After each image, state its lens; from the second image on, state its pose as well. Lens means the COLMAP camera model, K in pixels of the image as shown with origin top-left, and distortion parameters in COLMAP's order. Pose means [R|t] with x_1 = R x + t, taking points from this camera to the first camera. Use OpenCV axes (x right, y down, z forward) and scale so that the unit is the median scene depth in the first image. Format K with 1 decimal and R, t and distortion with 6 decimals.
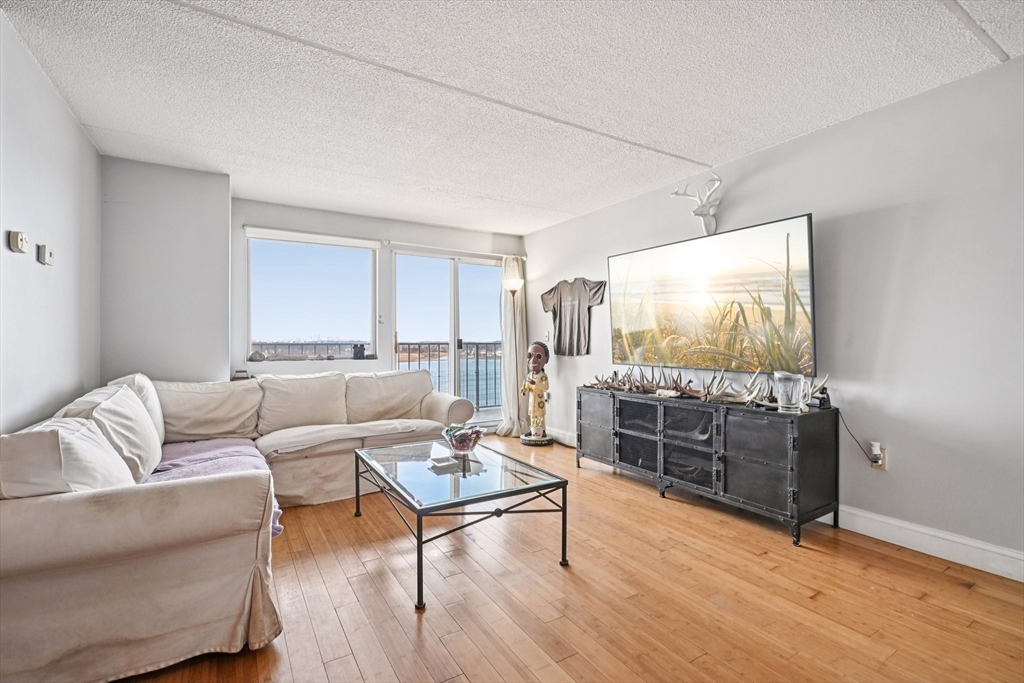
lens RADIAL K [[463.3, 0, 512.2], [0, 463.3, 341.7], [0, 0, 1]] dist [0.000462, -0.000489]
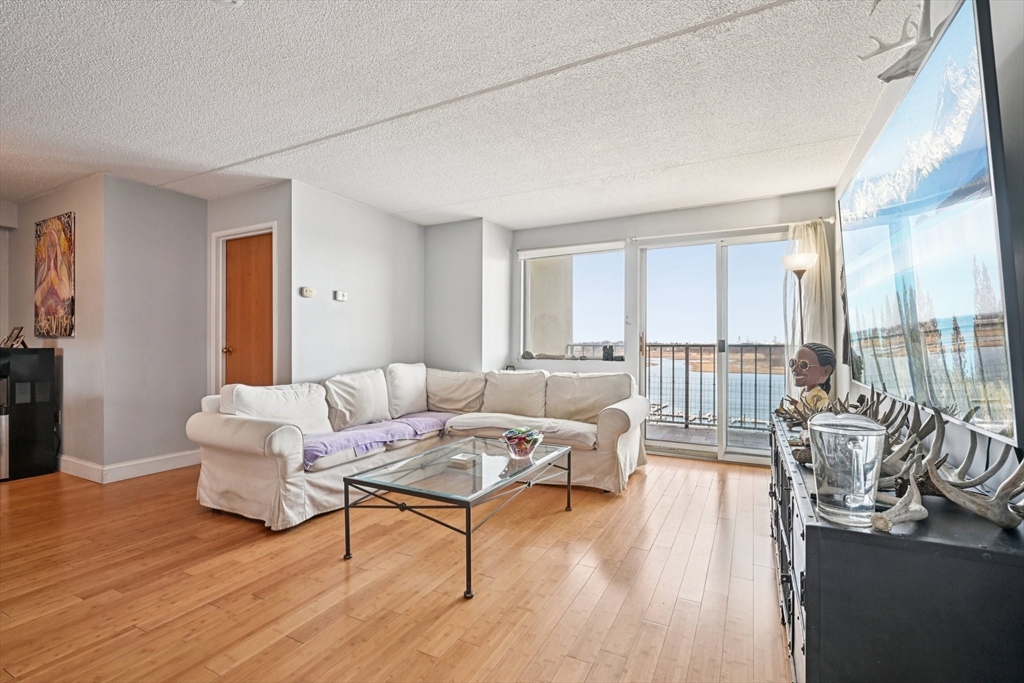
lens RADIAL K [[463.3, 0, 514.0], [0, 463.3, 344.1], [0, 0, 1]] dist [0.000462, -0.000489]
pose [[0.515228, 0.002084, -0.857051, 0.596610], [-0.001405, 0.999998, 0.001587, 0.000971], [0.857052, 0.000387, 0.515229, 0.409725]]
